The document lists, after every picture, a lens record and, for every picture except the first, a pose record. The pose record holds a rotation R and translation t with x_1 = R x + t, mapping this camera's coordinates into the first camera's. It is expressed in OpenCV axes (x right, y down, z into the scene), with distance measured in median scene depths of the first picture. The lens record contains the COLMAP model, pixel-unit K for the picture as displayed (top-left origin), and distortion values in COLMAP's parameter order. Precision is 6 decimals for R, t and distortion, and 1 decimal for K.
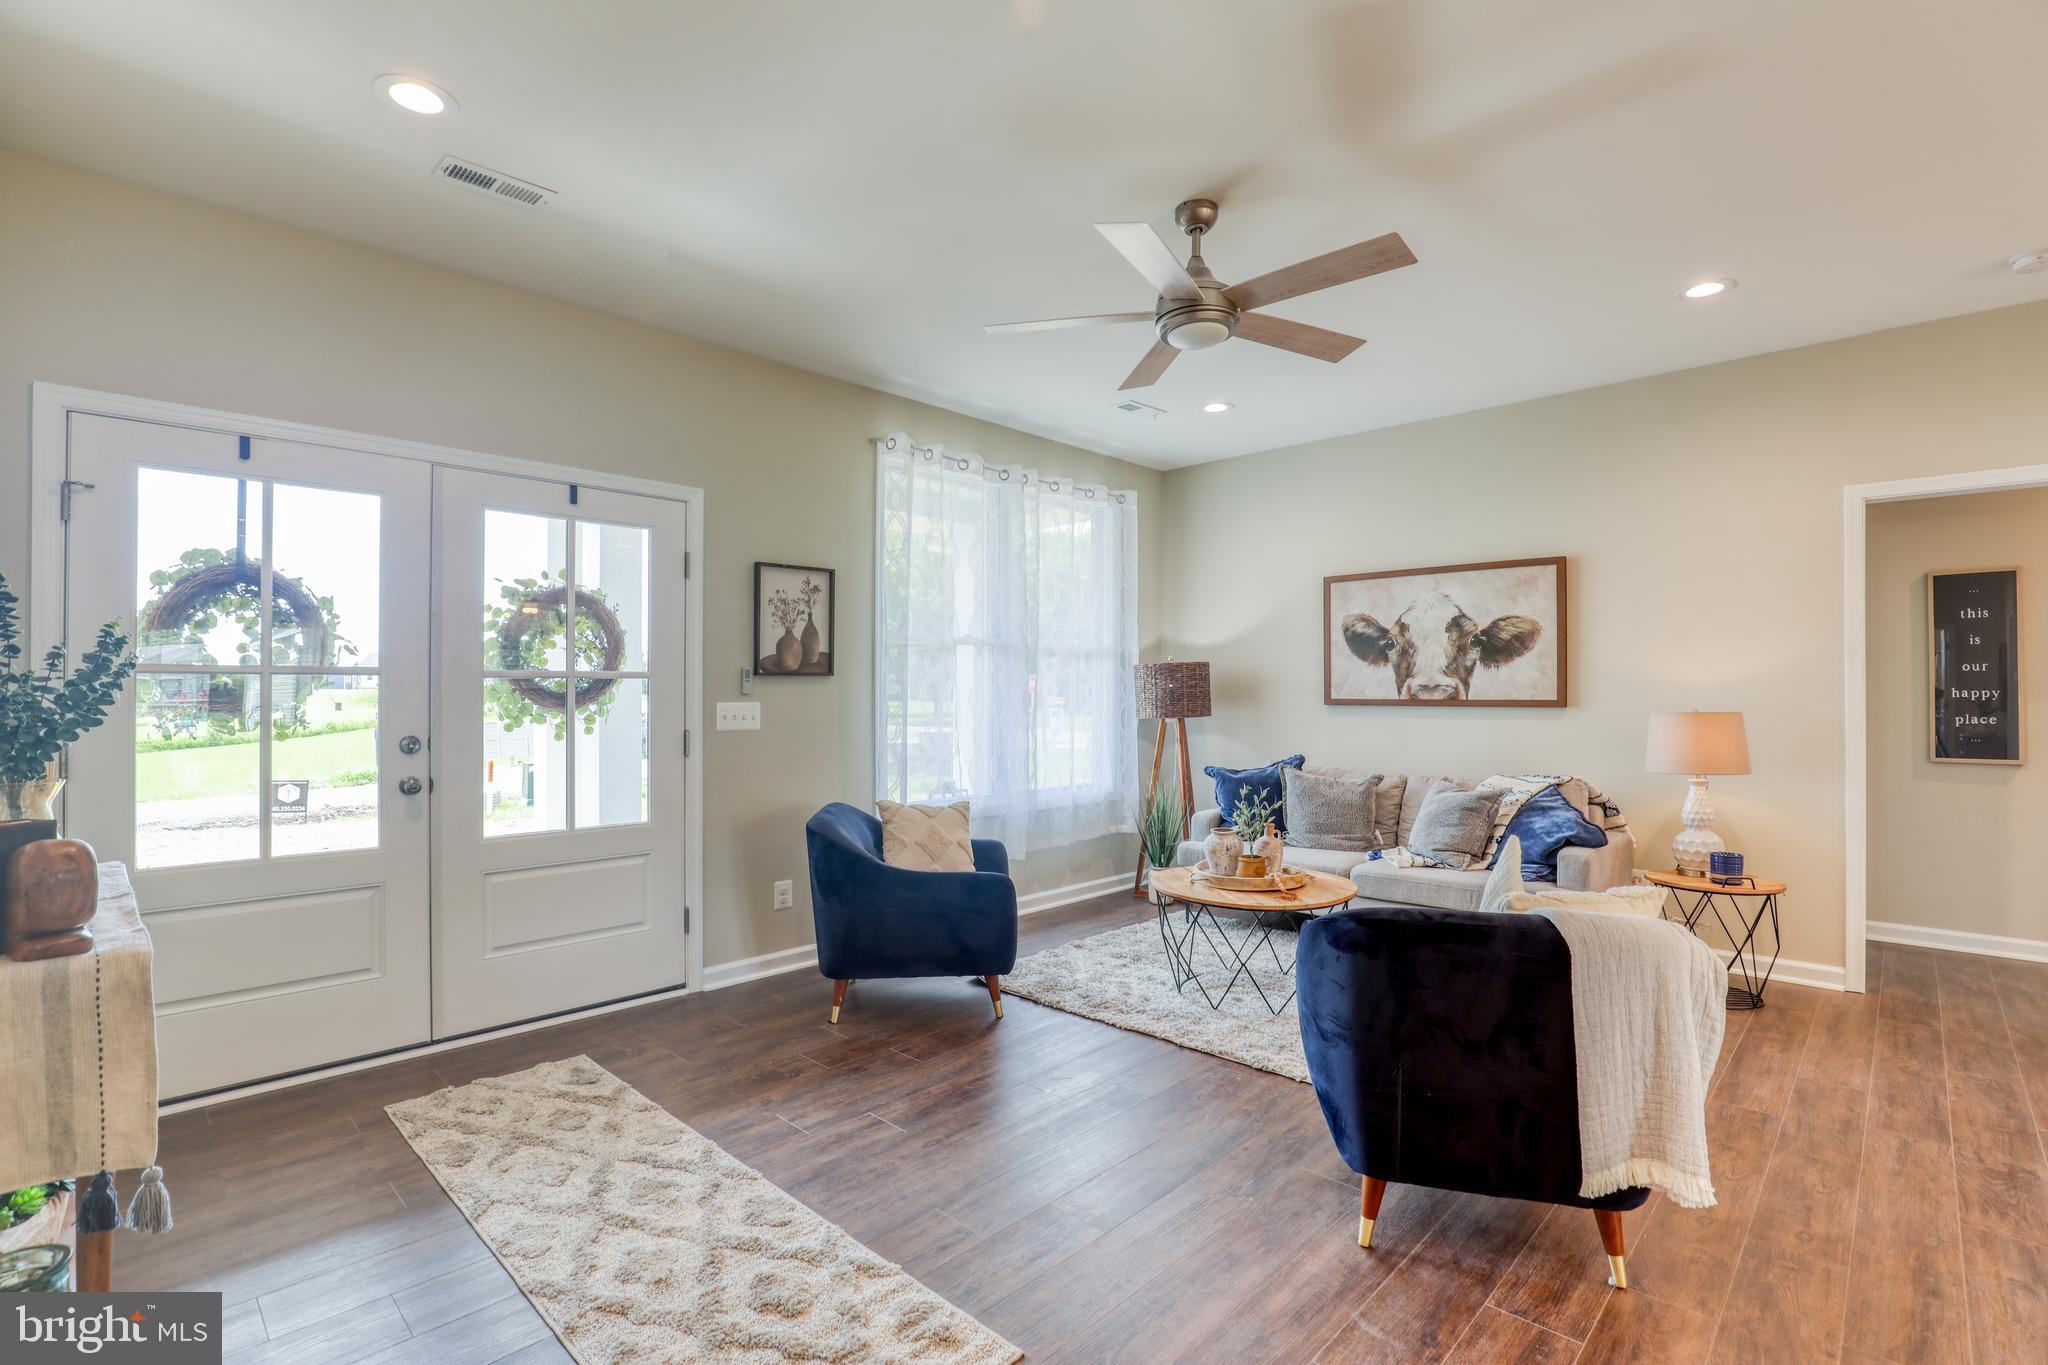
lens RADIAL K [[934.1, 0, 1021.0], [0, 934.1, 691.4], [0, 0, 1]] dist [-0.038734, 0.007918]
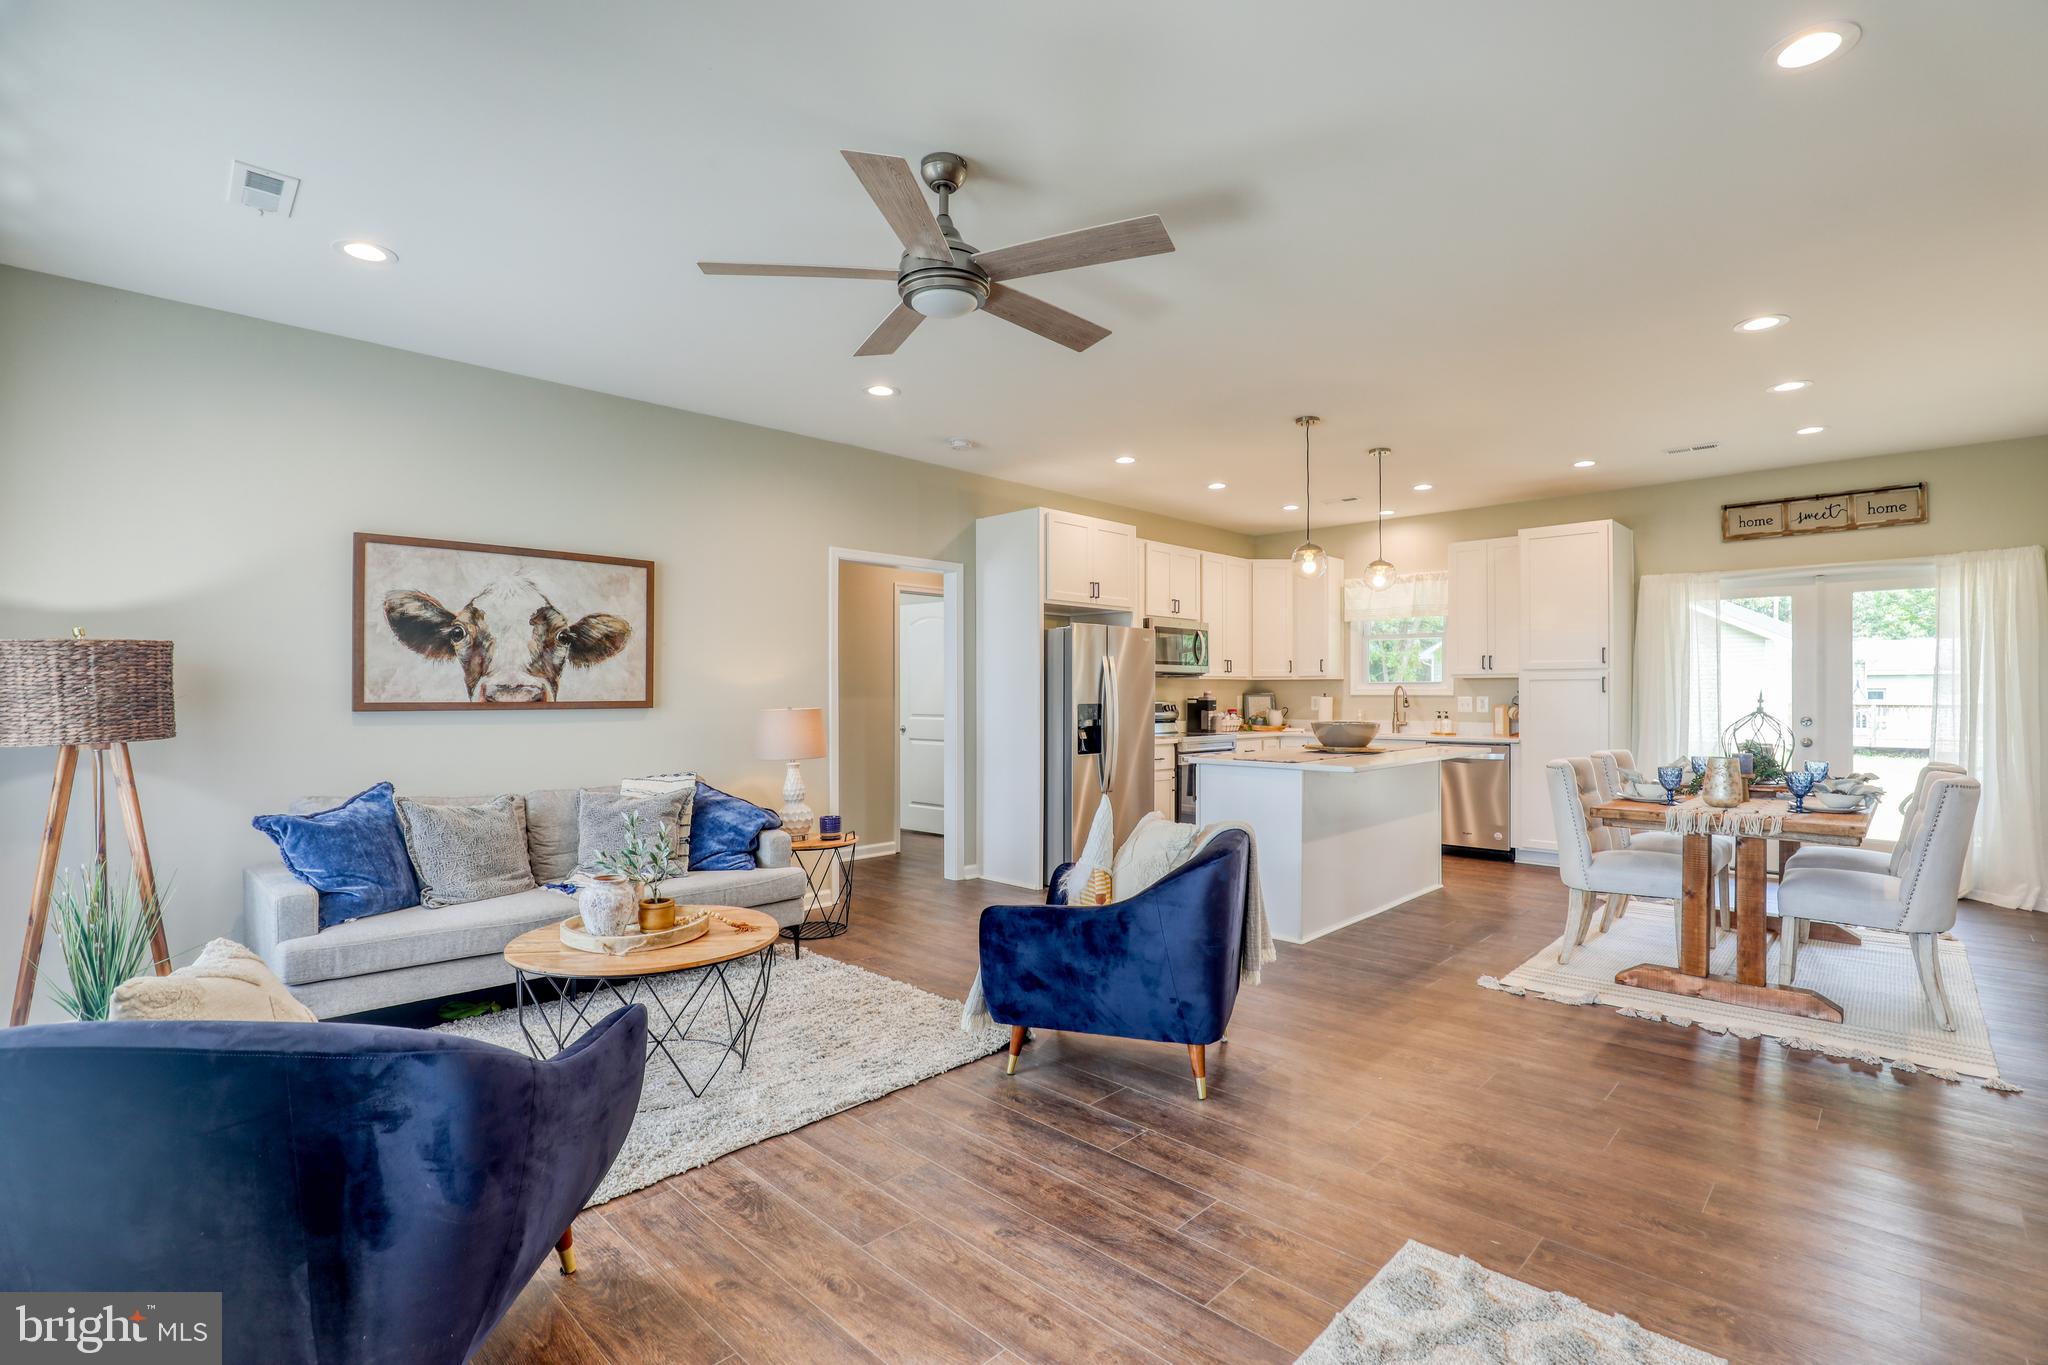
lens RADIAL K [[934.1, 0, 1068.5], [0, 934.1, 687.9], [0, 0, 1]] dist [-0.038734, 0.007918]
pose [[-0.018233, 0.004108, 0.999825, -0.548925], [-0.000908, 0.999991, -0.004125, -0.001566], [-0.999833, -0.000983, -0.018229, 0.667622]]
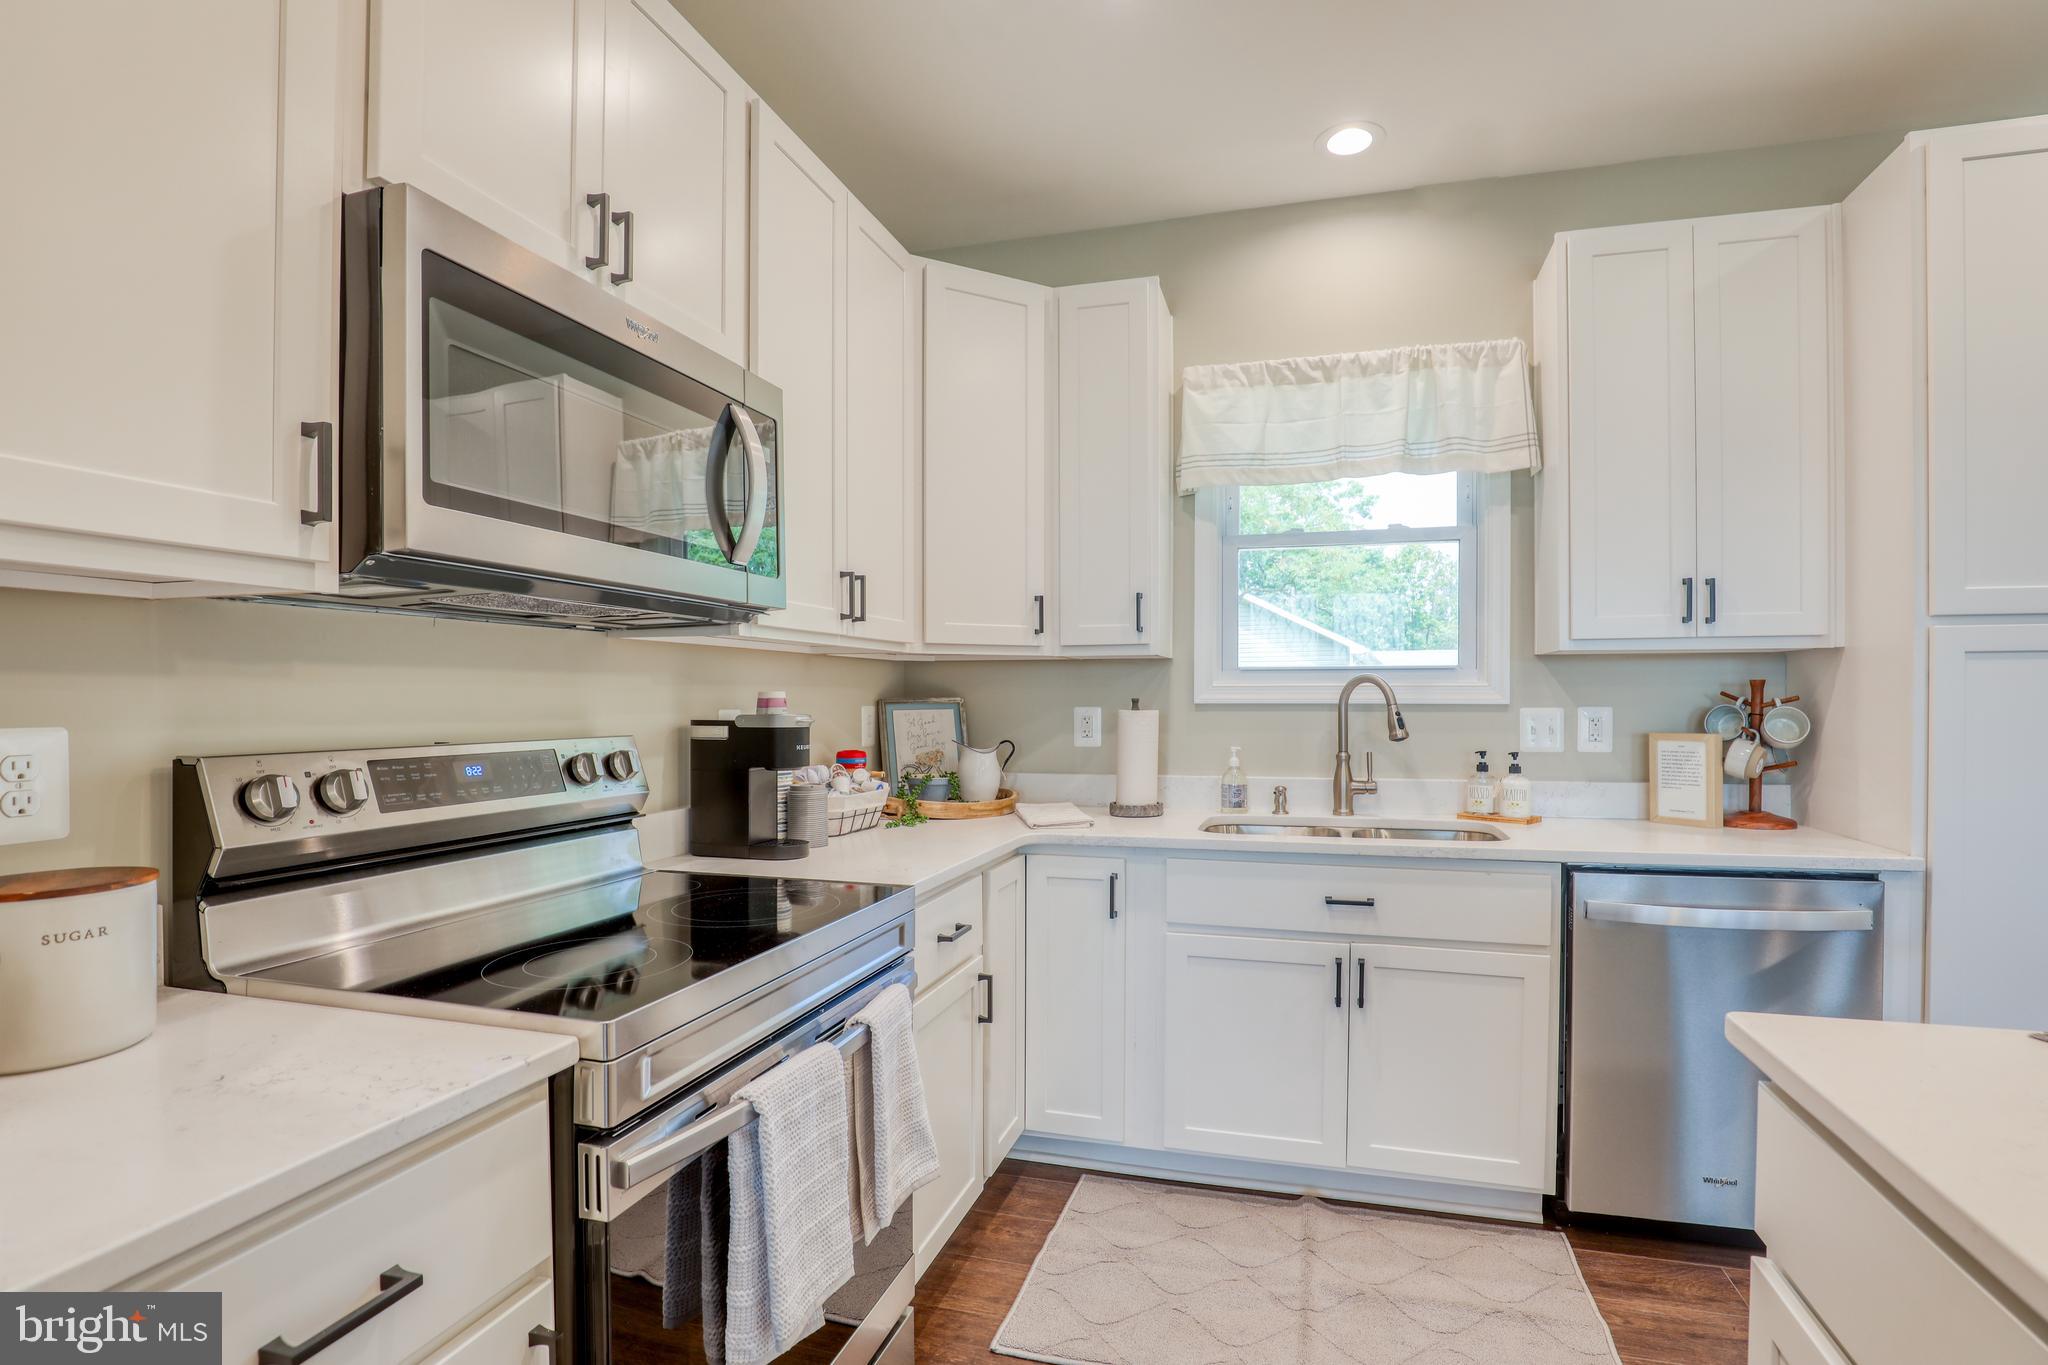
lens RADIAL K [[934.1, 0, 1089.7], [0, 934.1, 698.7], [0, 0, 1]] dist [-0.038734, 0.007918]
pose [[-0.489002, -0.000359, 0.872282, 1.004669], [0.000946, 0.999999, 0.000942, 0.000760], [-0.872282, 0.001286, -0.489002, 0.416726]]
